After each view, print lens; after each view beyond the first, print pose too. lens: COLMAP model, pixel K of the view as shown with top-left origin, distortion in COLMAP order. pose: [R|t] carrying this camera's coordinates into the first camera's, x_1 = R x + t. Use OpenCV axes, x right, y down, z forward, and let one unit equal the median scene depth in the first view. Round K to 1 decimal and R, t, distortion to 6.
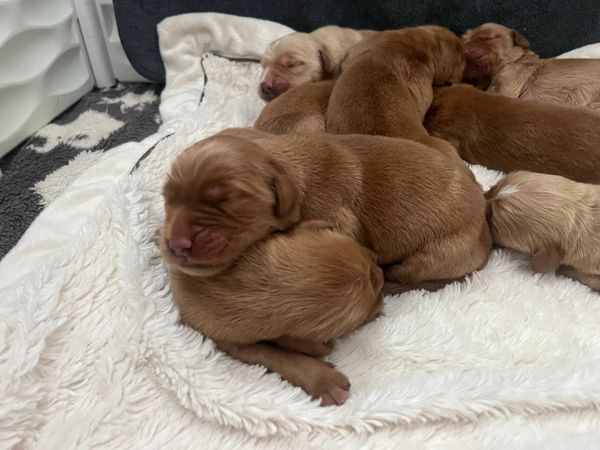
lens RADIAL K [[456.2, 0, 299.0], [0, 456.2, 230.9], [0, 0, 1]] dist [0.060997, -0.094125]
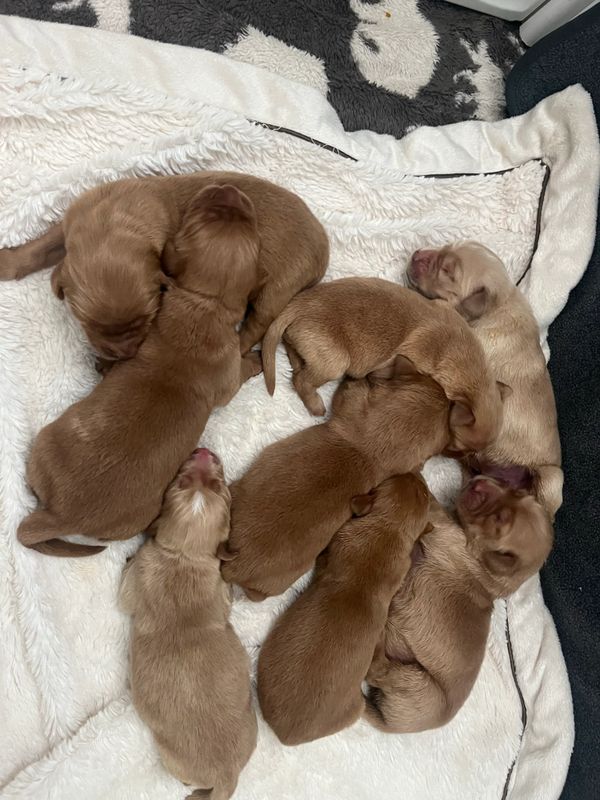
lens RADIAL K [[608.3, 0, 303.8], [0, 608.3, 397.5], [0, 0, 1]] dist [0.060997, -0.094125]
pose [[0.095171, 0.995410, 0.010110, 0.242013], [-0.856747, 0.076734, 0.509997, -1.057722], [0.506880, -0.057199, 0.860117, -0.100097]]
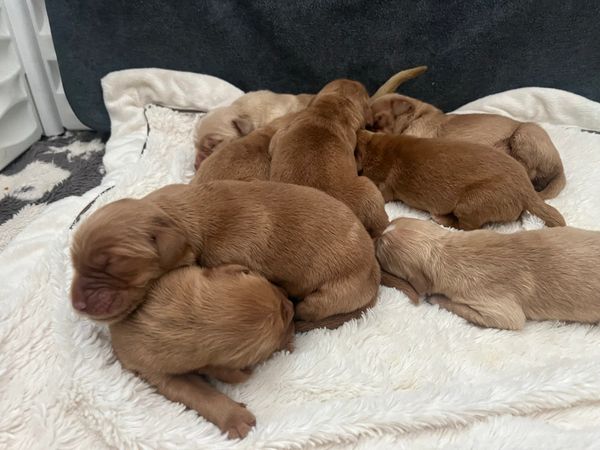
lens RADIAL K [[456.2, 0, 297.9], [0, 456.2, 230.1], [0, 0, 1]] dist [0.060997, -0.094125]
pose [[0.997264, -0.030365, 0.067395, 0.128915], [0.033503, 0.998382, -0.045938, -0.067178], [-0.065891, 0.048071, 0.996668, -0.162465]]
